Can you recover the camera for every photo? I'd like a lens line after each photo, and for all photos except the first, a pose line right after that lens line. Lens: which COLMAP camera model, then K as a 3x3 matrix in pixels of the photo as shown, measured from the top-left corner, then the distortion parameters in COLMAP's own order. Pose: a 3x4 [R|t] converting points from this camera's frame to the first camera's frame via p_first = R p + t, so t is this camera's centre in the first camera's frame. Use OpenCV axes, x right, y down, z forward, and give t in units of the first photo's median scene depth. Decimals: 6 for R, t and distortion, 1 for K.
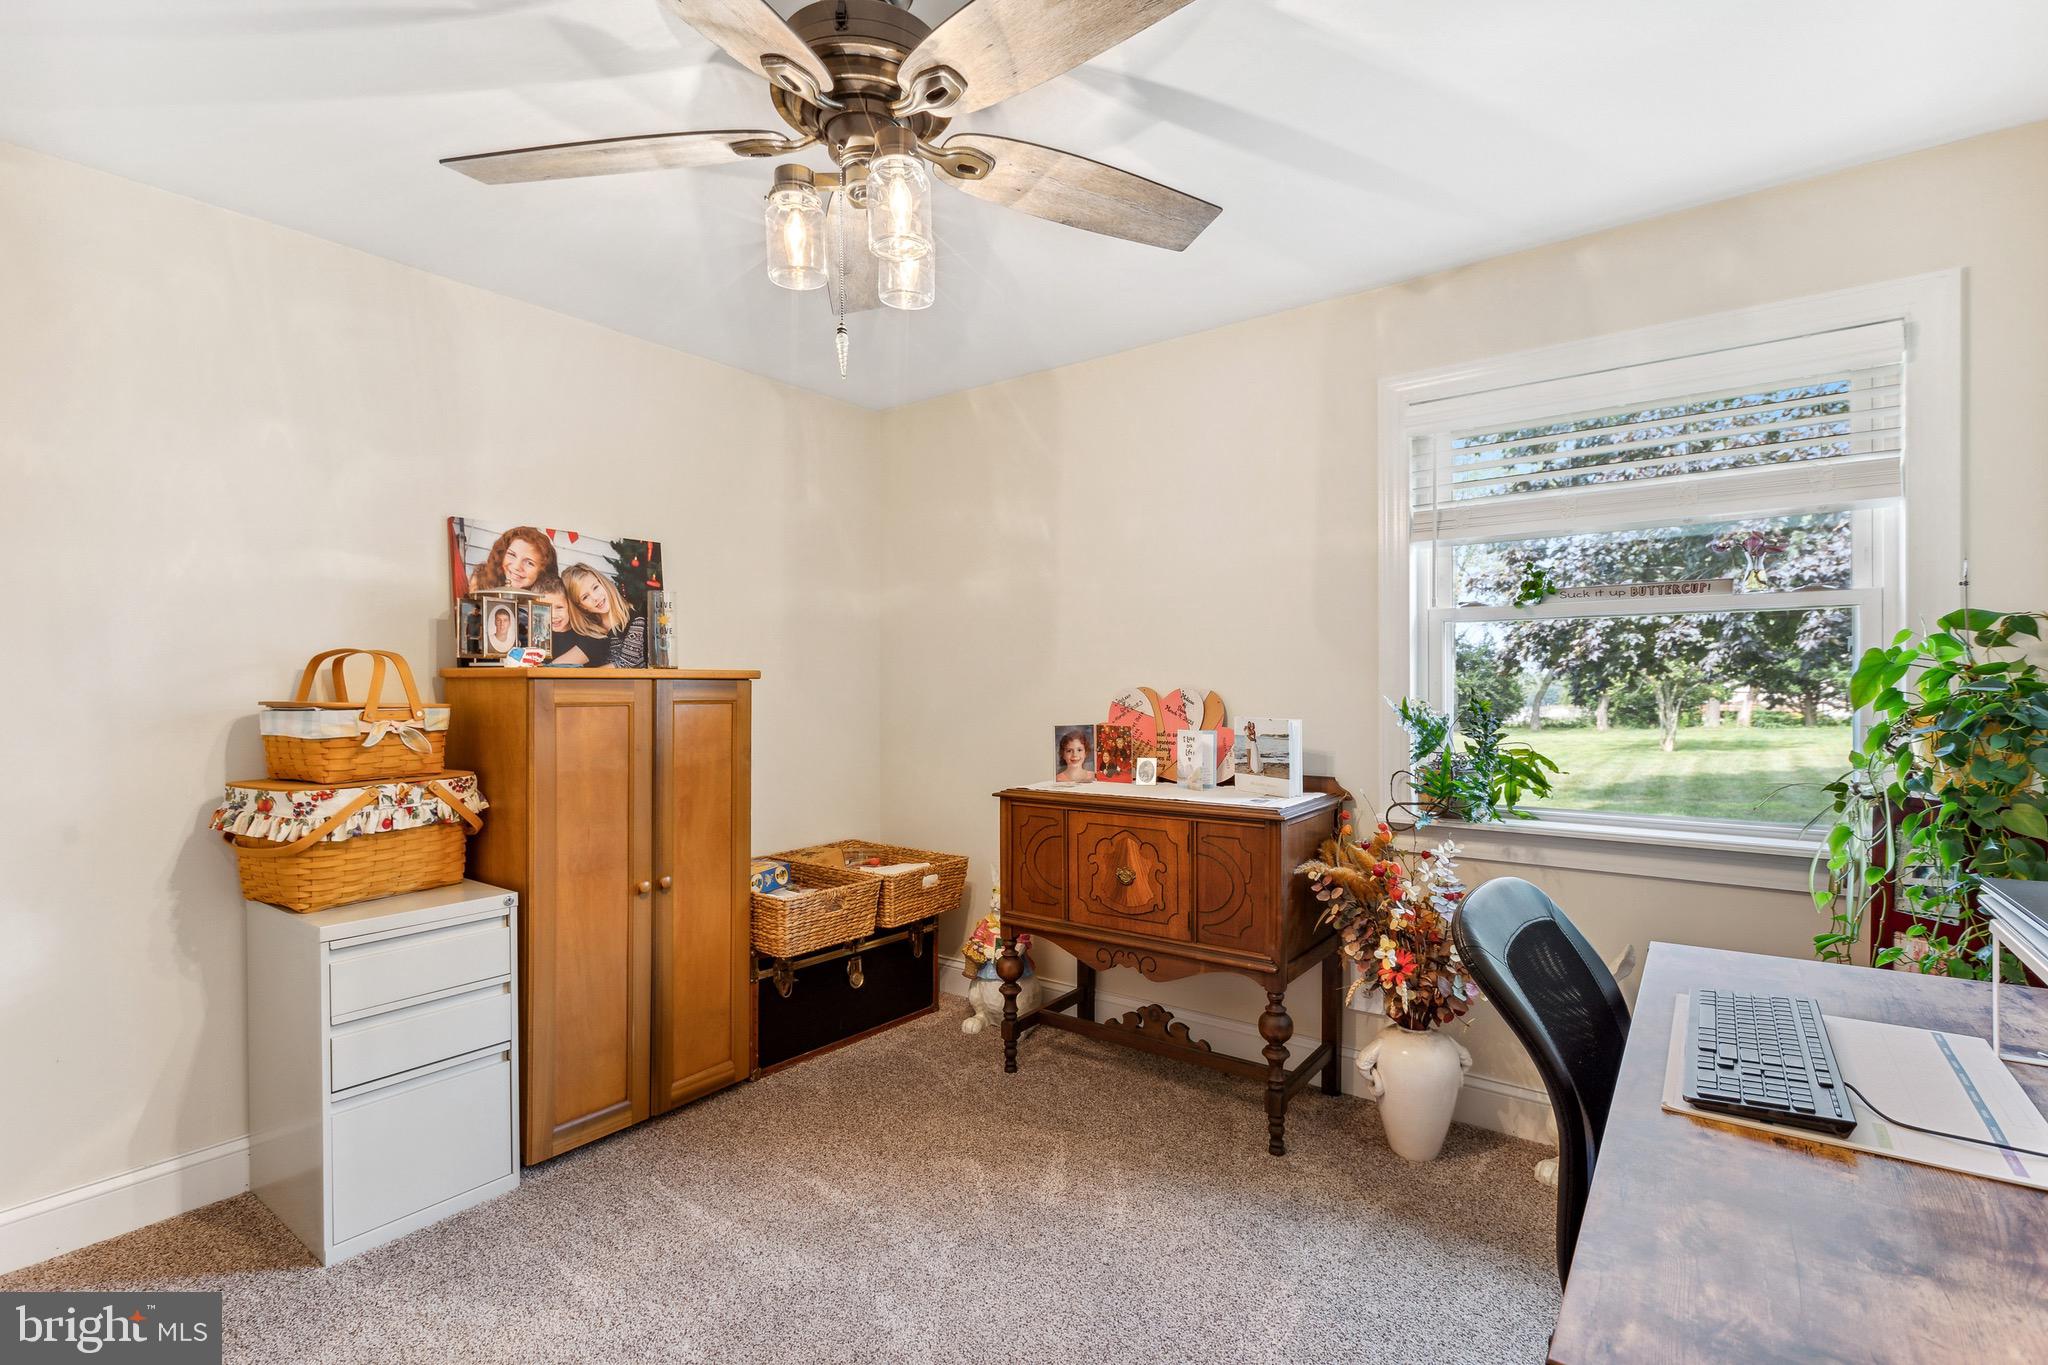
lens RADIAL K [[927.9, 0, 1023.7], [0, 927.9, 673.4], [0, 0, 1]] dist [0.002479, -0.000557]
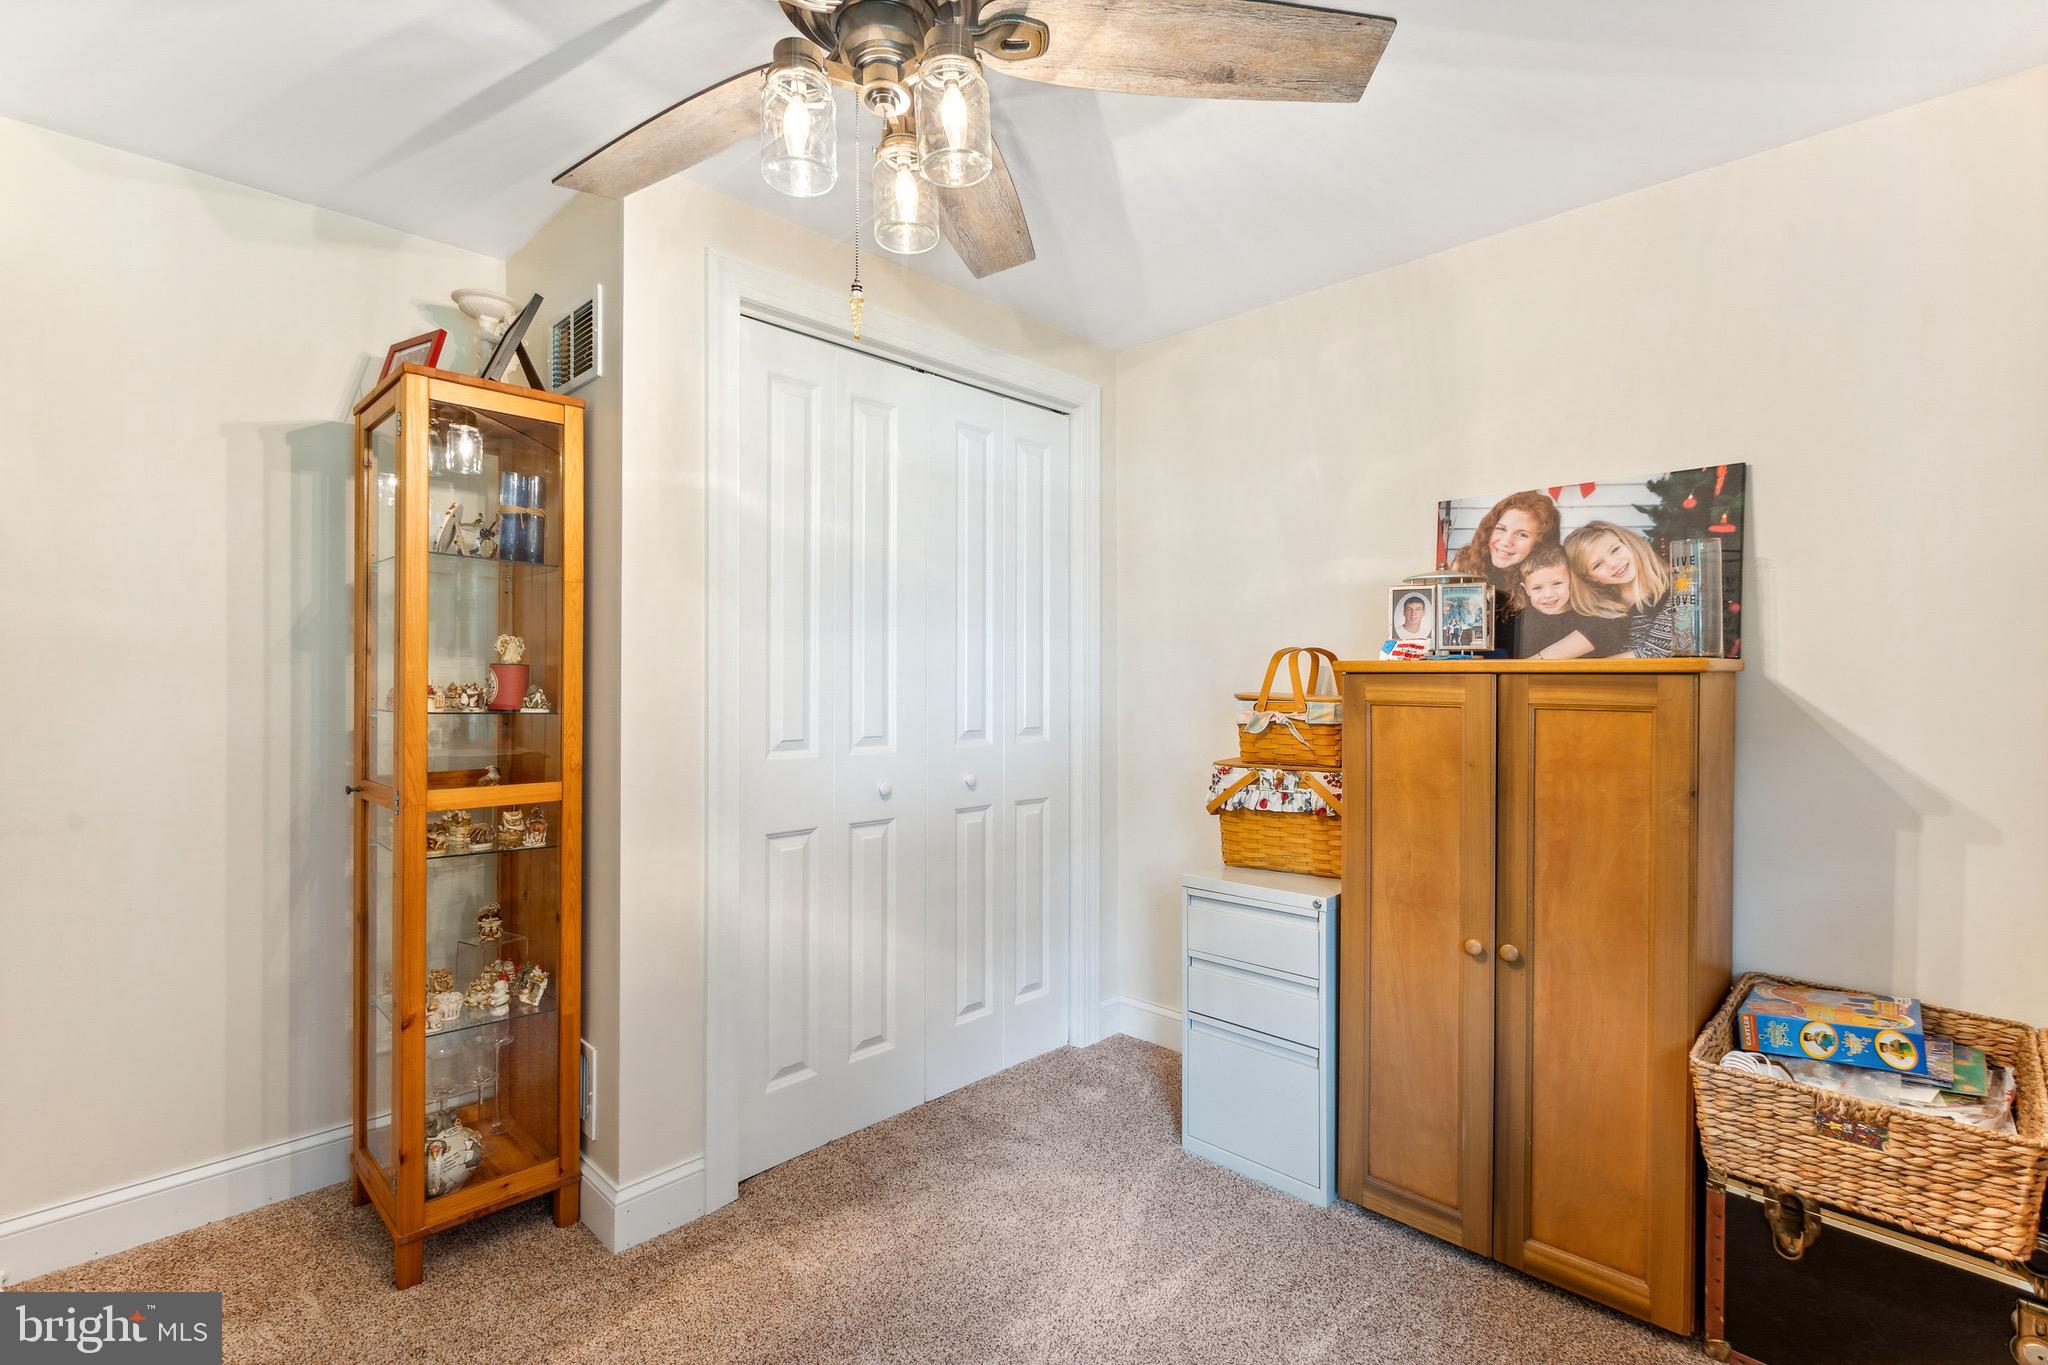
lens RADIAL K [[927.9, 0, 1023.7], [0, 927.9, 673.4], [0, 0, 1]] dist [0.002479, -0.000557]
pose [[-0.122863, -0.002096, -0.992421, 0.337006], [0.008961, 0.999955, -0.003221, 0.004501], [0.992383, -0.009289, -0.122839, 0.624498]]
